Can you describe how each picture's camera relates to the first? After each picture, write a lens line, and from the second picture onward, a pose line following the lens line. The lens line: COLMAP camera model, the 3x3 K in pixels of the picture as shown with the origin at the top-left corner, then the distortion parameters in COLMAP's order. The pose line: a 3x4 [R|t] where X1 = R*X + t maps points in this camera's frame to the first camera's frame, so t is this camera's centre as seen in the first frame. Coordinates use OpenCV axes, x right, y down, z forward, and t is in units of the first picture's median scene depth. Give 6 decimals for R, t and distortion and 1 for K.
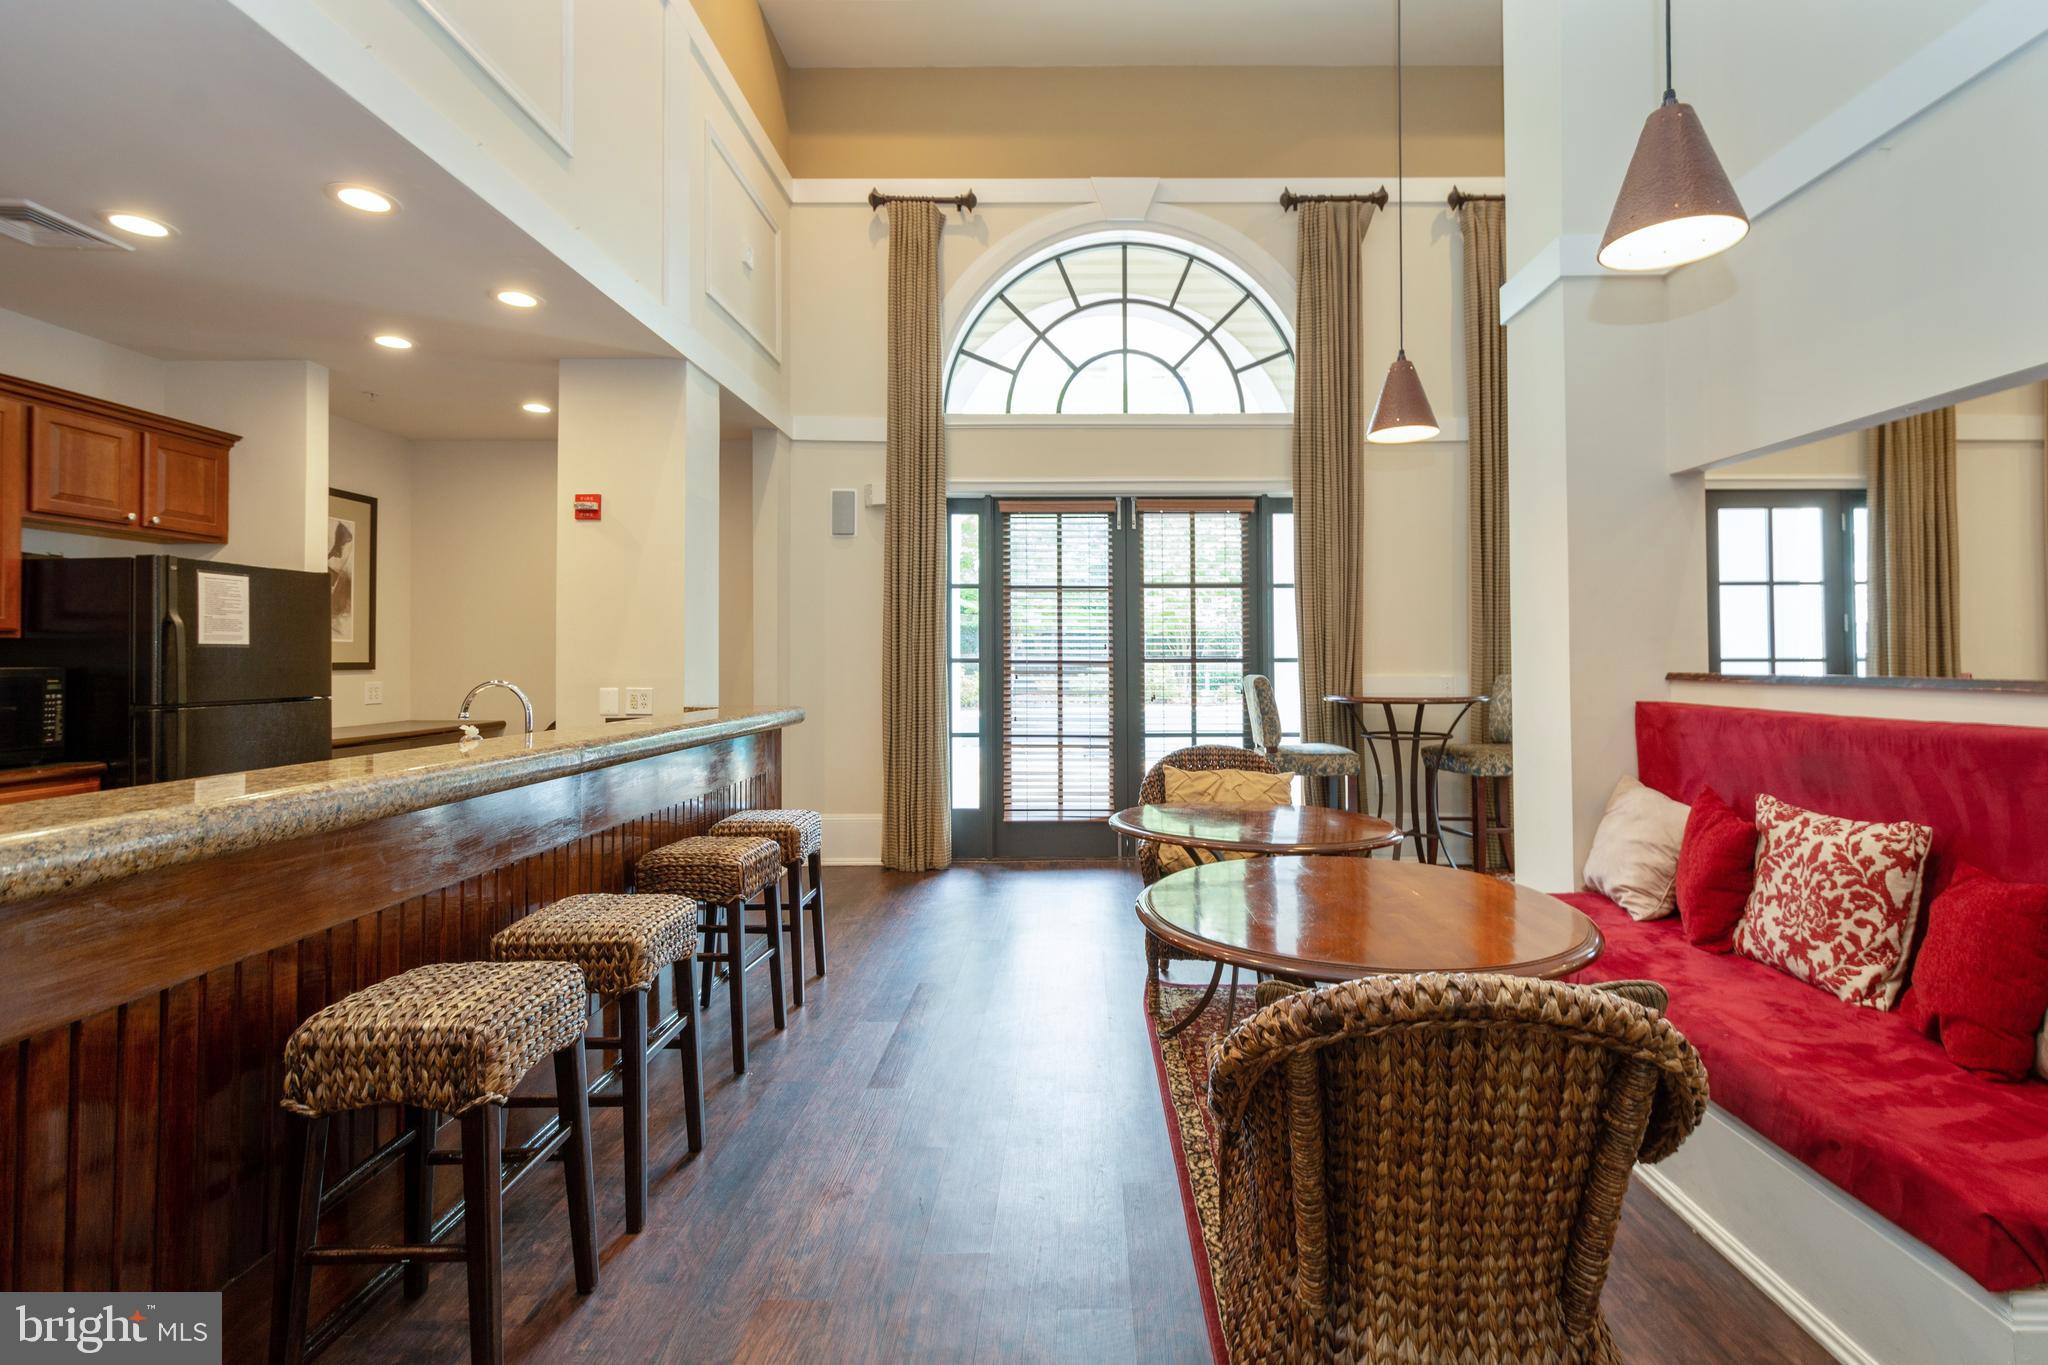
lens RADIAL K [[908.6, 0, 1052.5], [0, 908.6, 664.8], [0, 0, 1]] dist [0.001391, -0.000343]
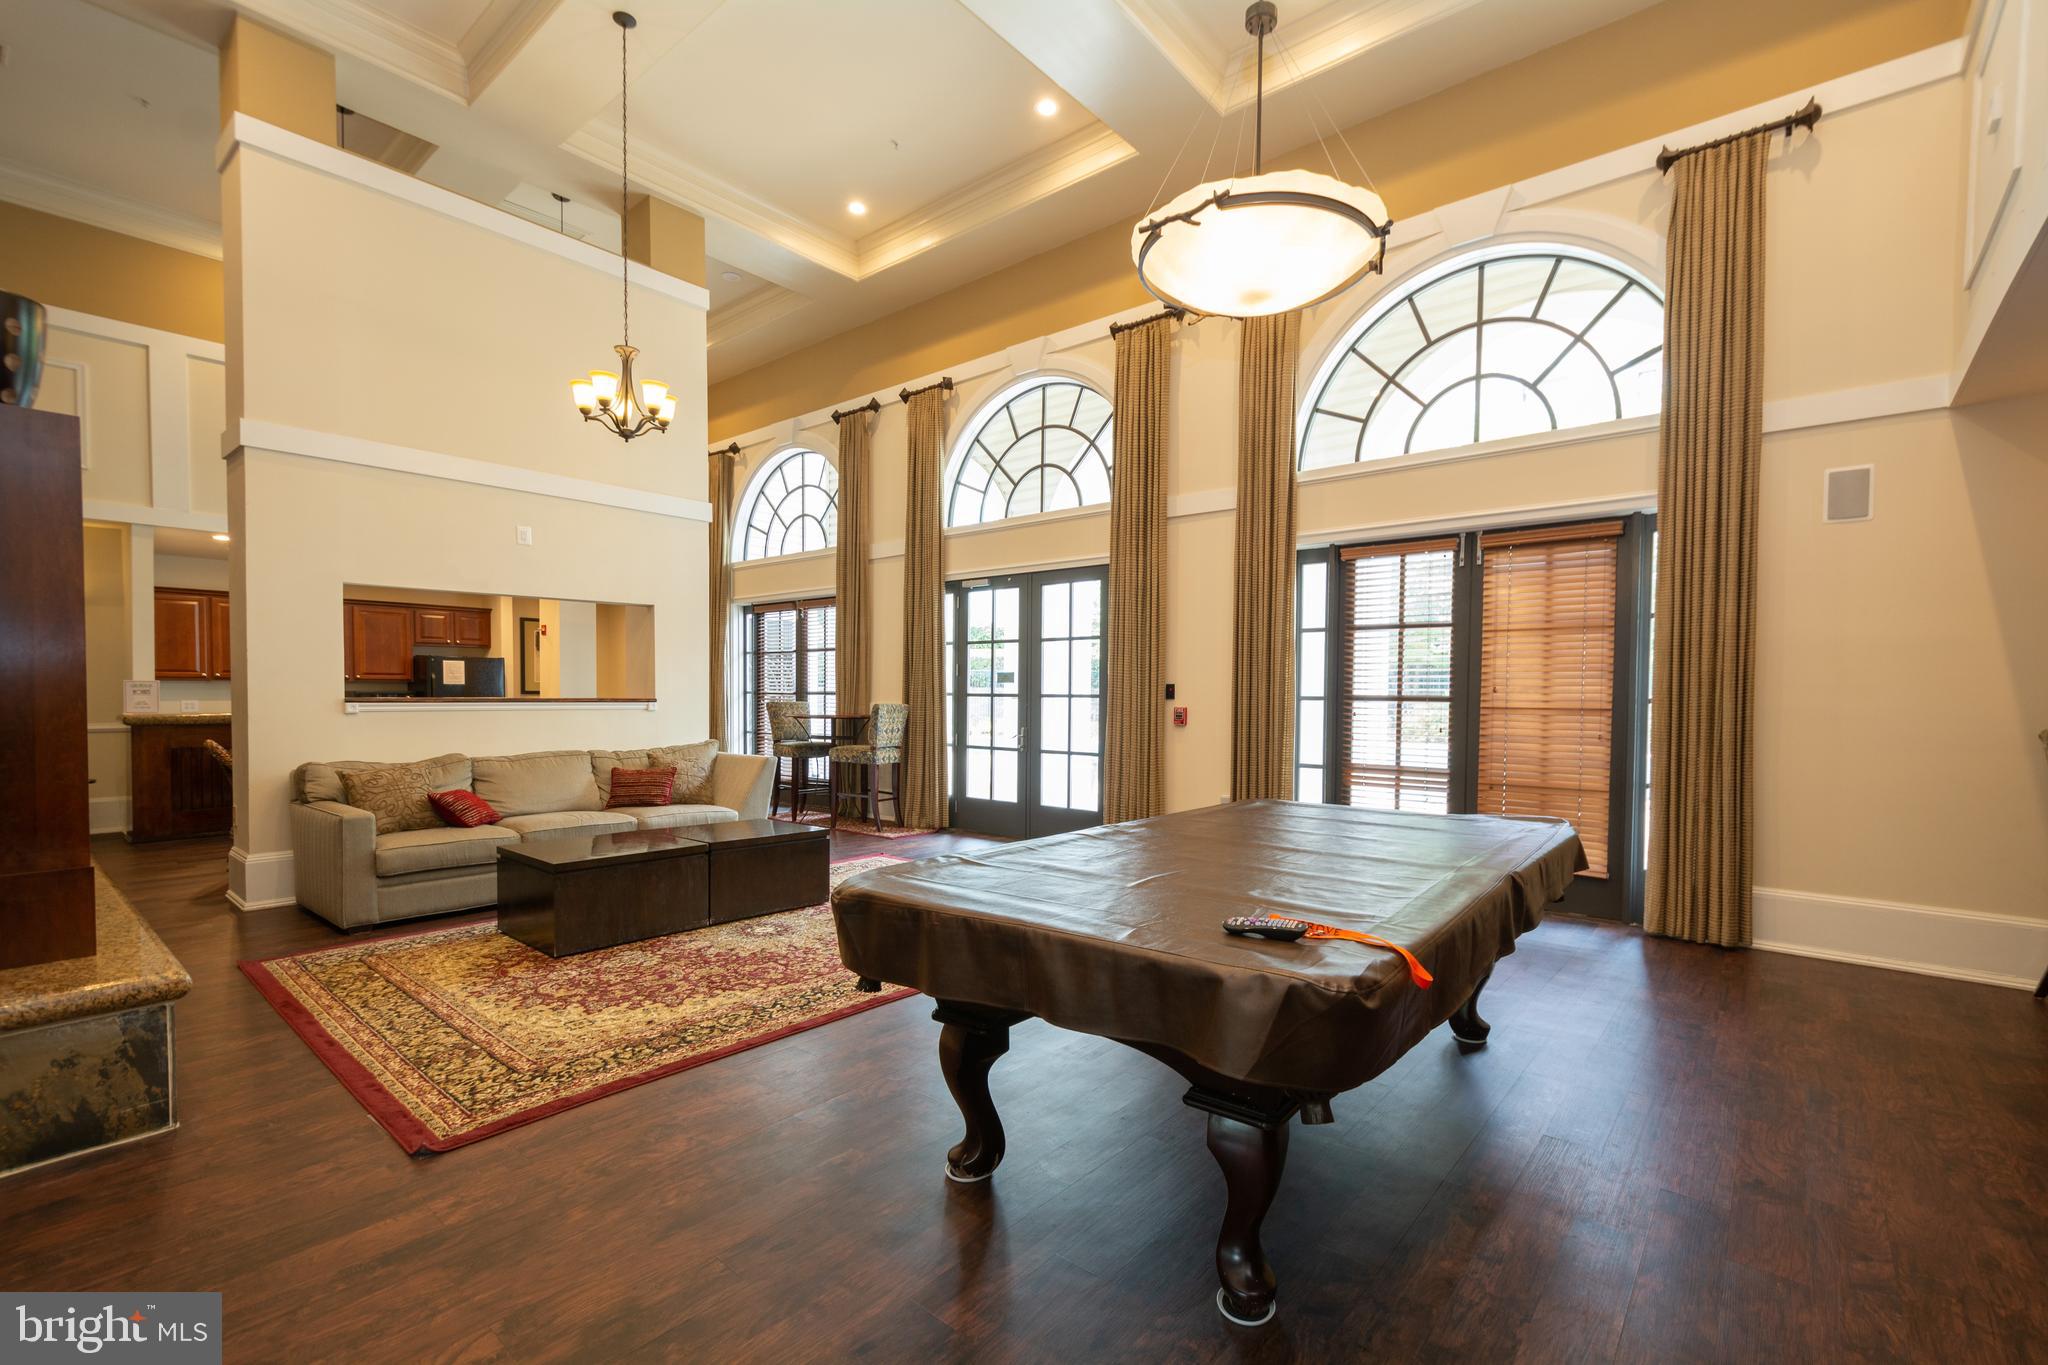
lens RADIAL K [[933.4, 0, 1119.4], [0, 933.4, 727.6], [0, 0, 1]] dist [-0.001562, -0.000150]
pose [[0.785348, 0.022831, -0.618633, 0.406016], [-0.010238, 0.999662, 0.023896, 0.003985], [0.618970, -0.012433, 0.785316, -0.009658]]
